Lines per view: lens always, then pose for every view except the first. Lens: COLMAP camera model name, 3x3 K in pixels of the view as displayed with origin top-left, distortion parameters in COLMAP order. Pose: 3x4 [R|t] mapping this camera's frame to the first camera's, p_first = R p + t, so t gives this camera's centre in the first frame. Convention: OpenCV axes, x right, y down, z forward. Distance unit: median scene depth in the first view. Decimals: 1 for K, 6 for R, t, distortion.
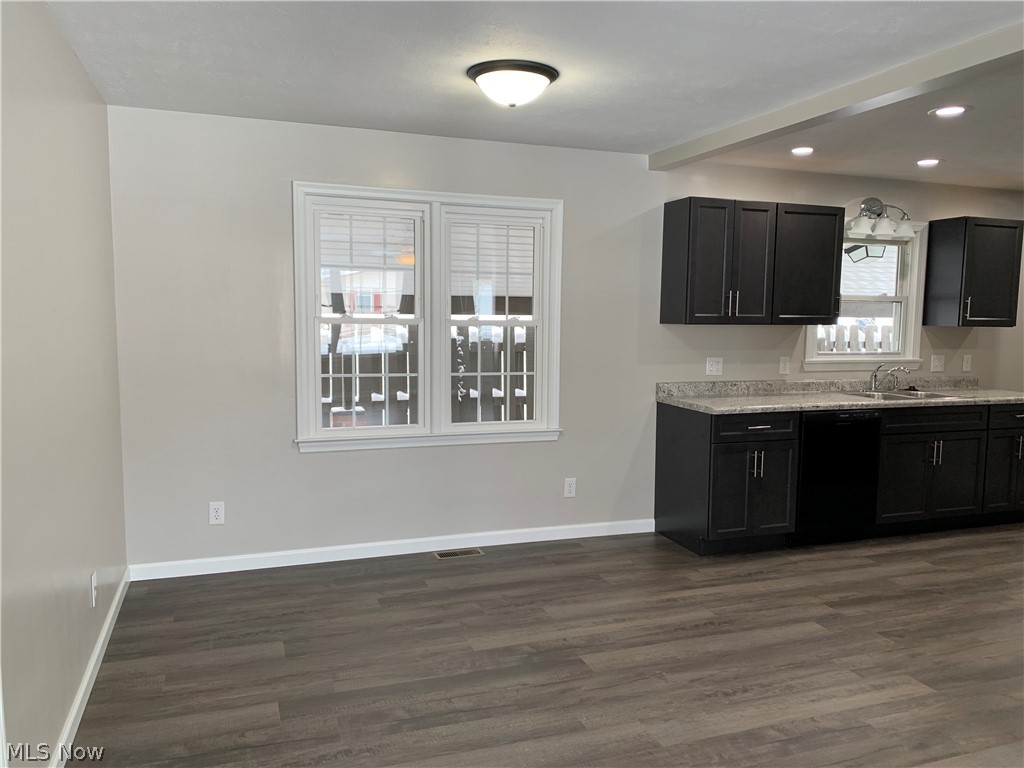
lens RADIAL K [[777.3, 0, 512.0], [0, 777.3, 384.0], [0, 0, 1]] dist [0.004328, -0.004756]
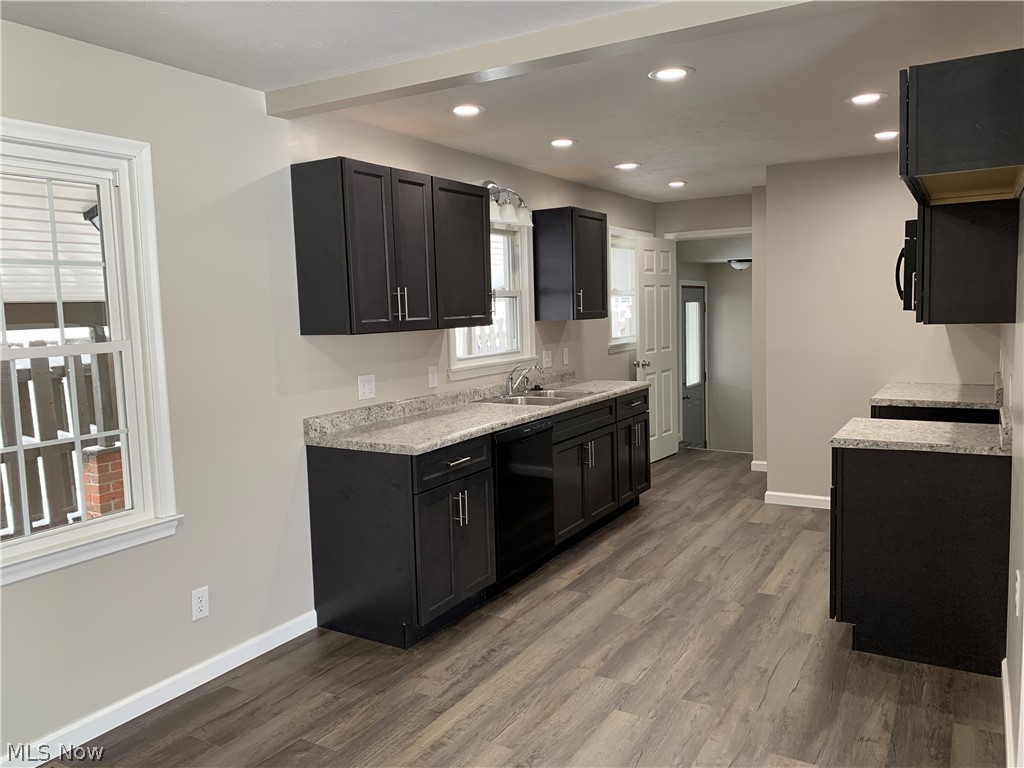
lens RADIAL K [[778.8, 0, 515.0], [0, 778.8, 371.6], [0, 0, 1]] dist [0.076267, -0.101706]
pose [[0.769754, -0.087909, 0.632259, -0.119797], [0.097978, 0.995006, 0.019060, -0.041328], [-0.630777, 0.047276, 0.774523, 0.342130]]
